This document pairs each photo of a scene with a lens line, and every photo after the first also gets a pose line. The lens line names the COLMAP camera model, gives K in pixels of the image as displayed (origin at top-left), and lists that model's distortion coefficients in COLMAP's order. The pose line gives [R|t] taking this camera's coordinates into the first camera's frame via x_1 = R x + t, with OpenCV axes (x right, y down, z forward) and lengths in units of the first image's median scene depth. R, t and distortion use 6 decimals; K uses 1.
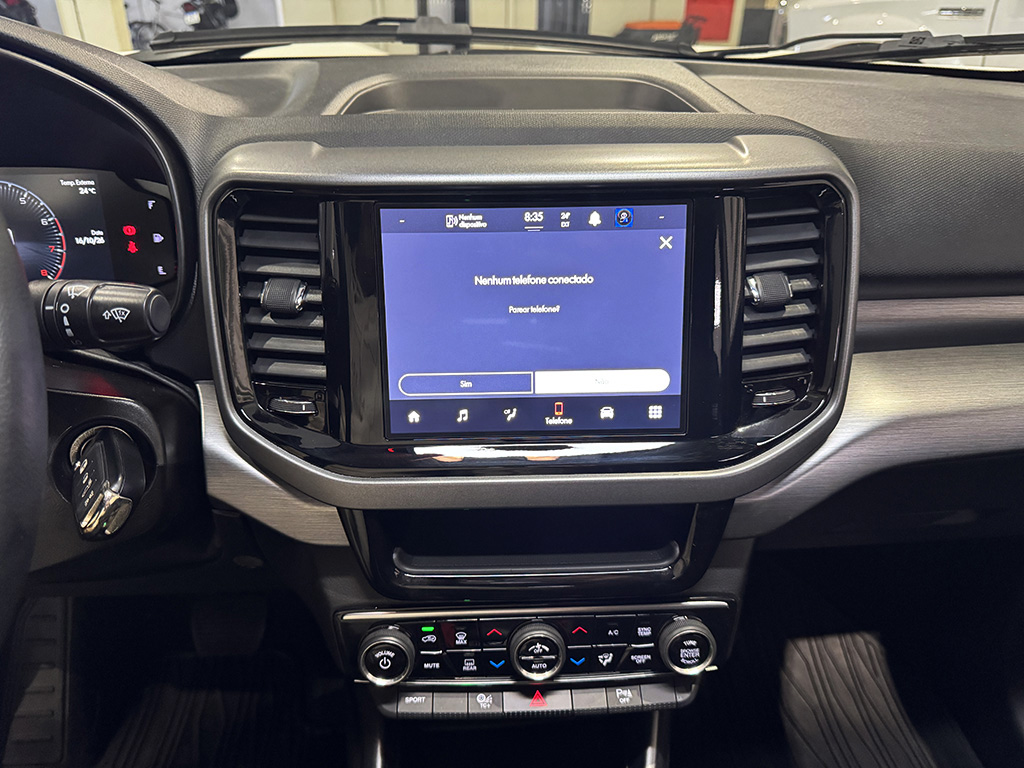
lens RADIAL K [[741.2, 0, 509.9], [0, 741.2, 384.5], [0, 0, 1]] dist [0.044741, -0.079818]
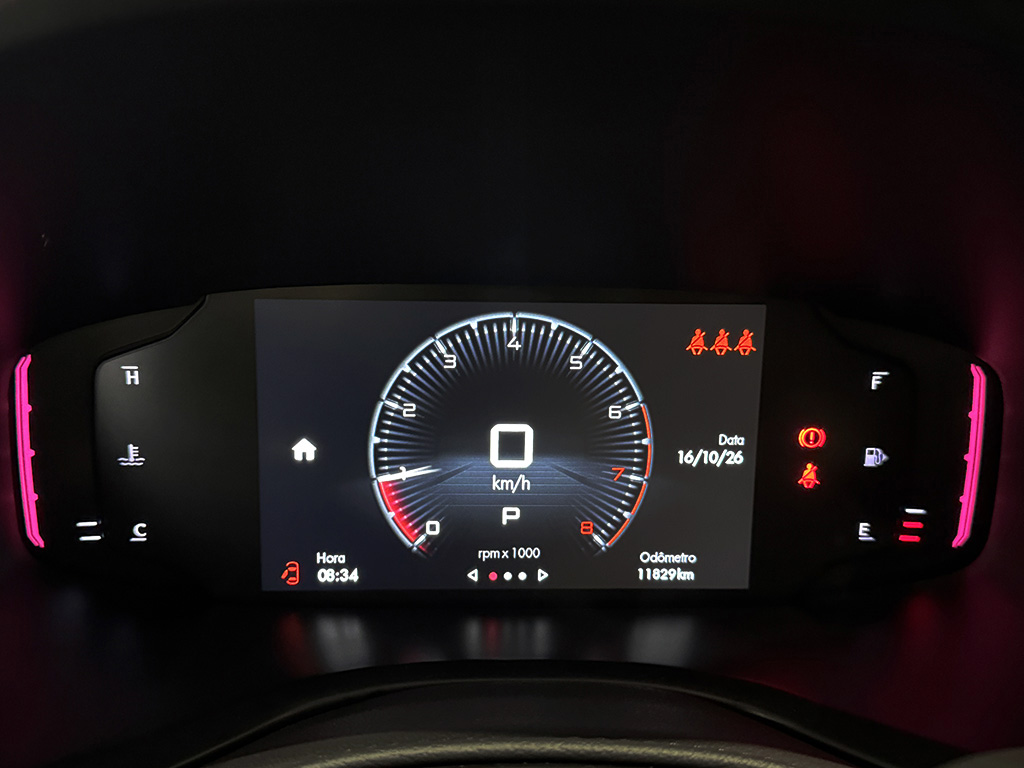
lens RADIAL K [[1075.7, 0, 513.0], [0, 1075.7, 379.0], [0, 0, 1]] dist [0.070600, 0.000000]
pose [[0.999445, 0.031444, -0.010977, -0.827770], [-0.032386, 0.994462, -0.099978, -0.213926], [0.007772, 0.100278, 0.994929, 0.487702]]
